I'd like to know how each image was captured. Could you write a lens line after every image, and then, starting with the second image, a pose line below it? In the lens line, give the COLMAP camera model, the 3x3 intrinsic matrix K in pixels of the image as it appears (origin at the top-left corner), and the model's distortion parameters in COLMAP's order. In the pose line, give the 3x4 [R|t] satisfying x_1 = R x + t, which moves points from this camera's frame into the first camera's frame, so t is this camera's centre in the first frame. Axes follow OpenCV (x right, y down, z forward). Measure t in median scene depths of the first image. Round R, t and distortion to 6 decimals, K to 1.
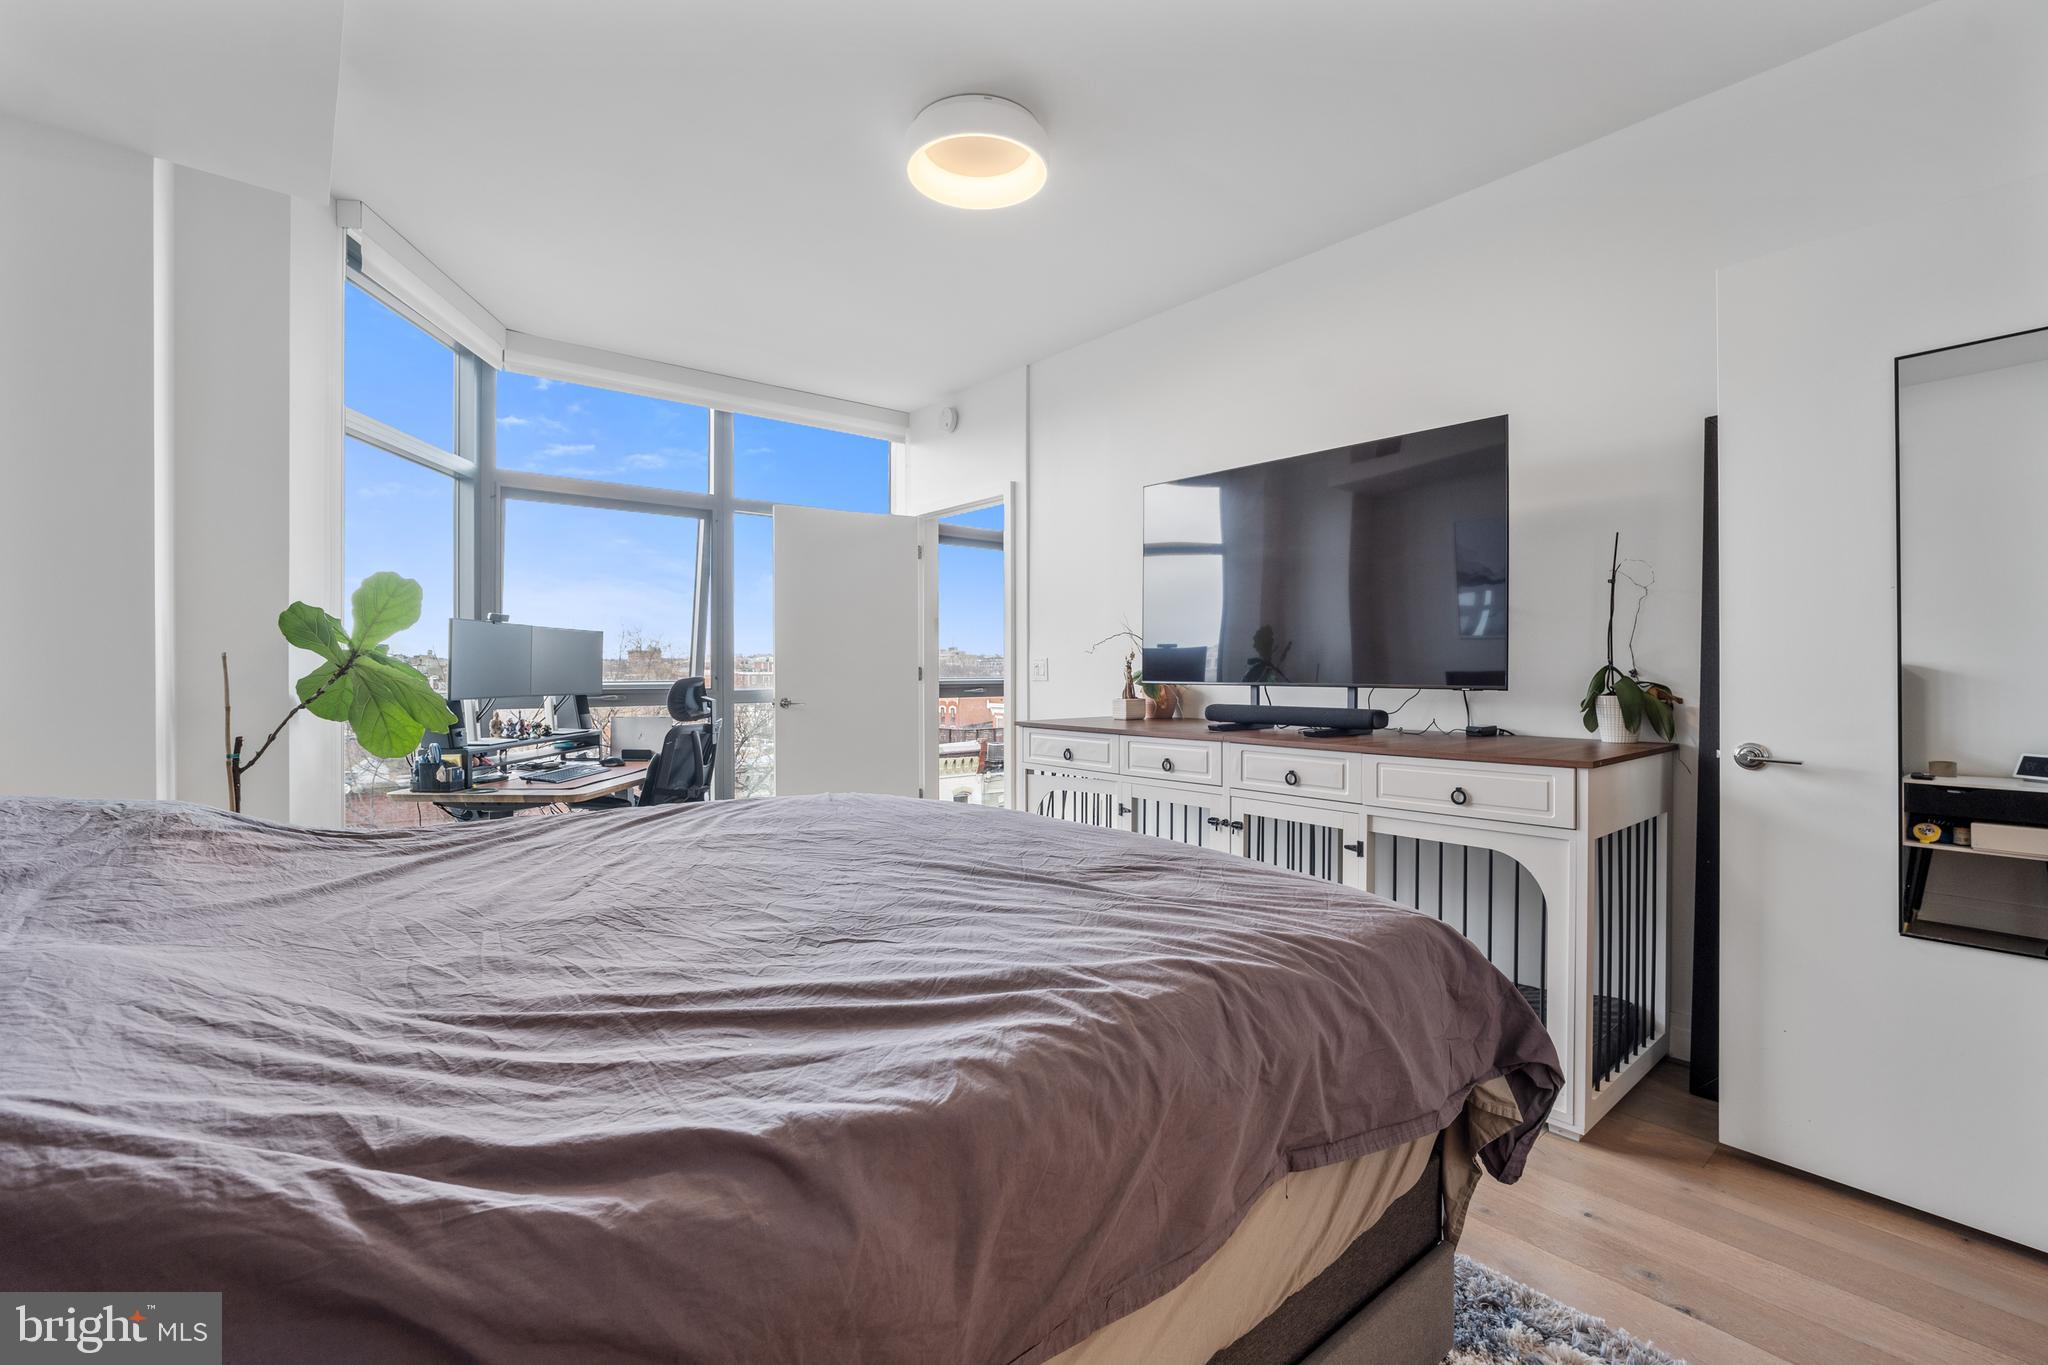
lens RADIAL K [[889.3, 0, 1041.3], [0, 889.3, 670.6], [0, 0, 1]] dist [-0.022258, 0.000051]
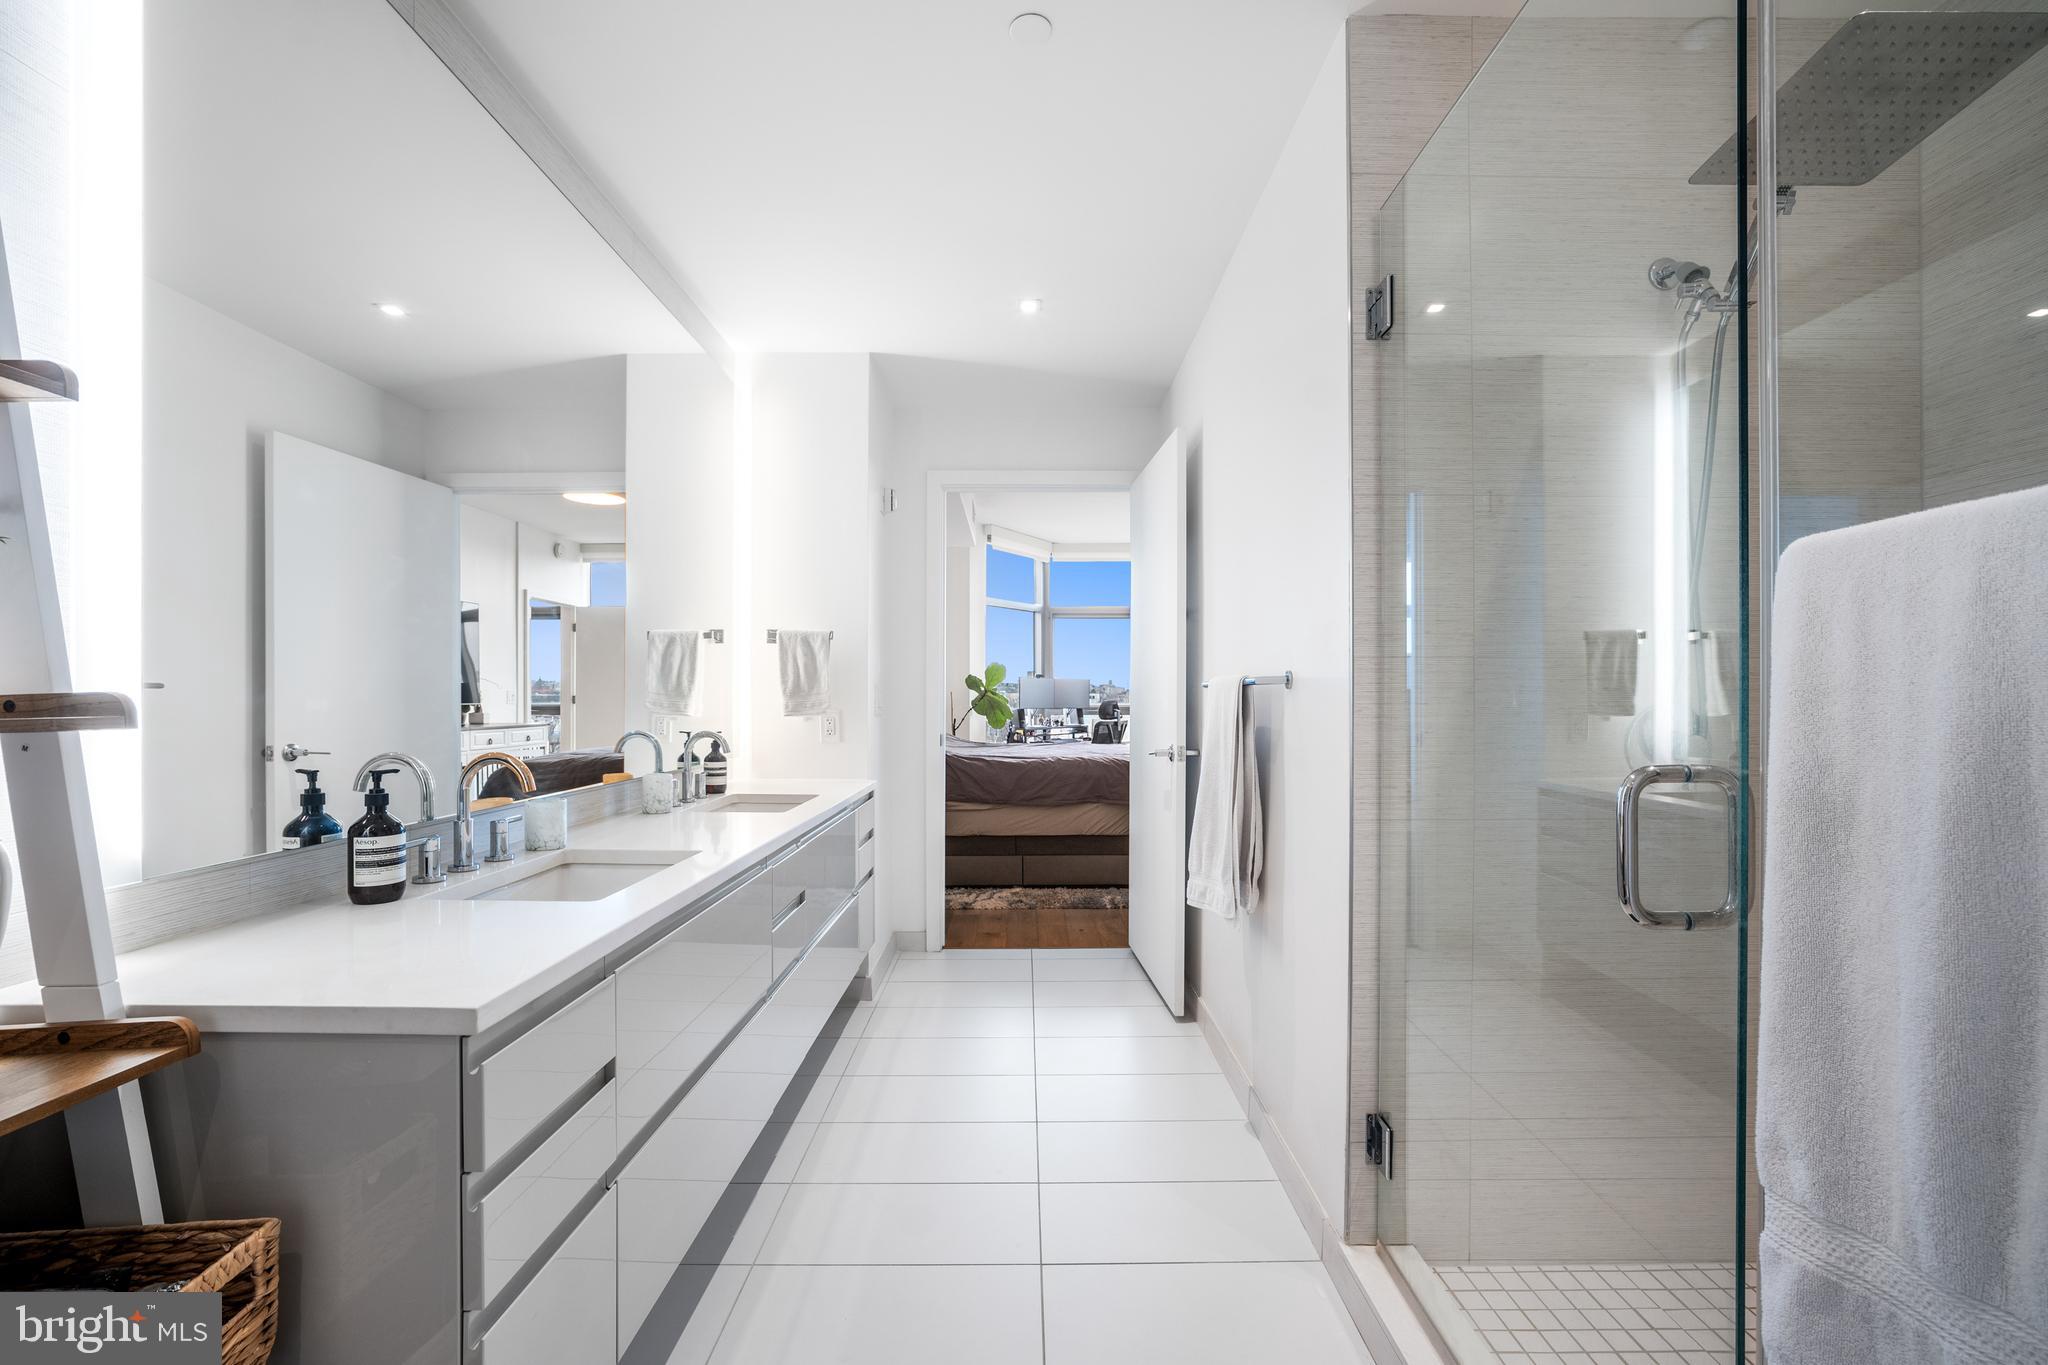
lens RADIAL K [[856.4, 0, 1024.0], [0, 856.4, 682.5], [0, 0, 1]] dist [-0.000793, 0.000291]
pose [[0.762446, -0.009023, -0.646989, 0.943170], [0.000259, 0.999907, -0.013639, -0.008643], [0.647051, 0.010231, 0.762378, -0.887210]]
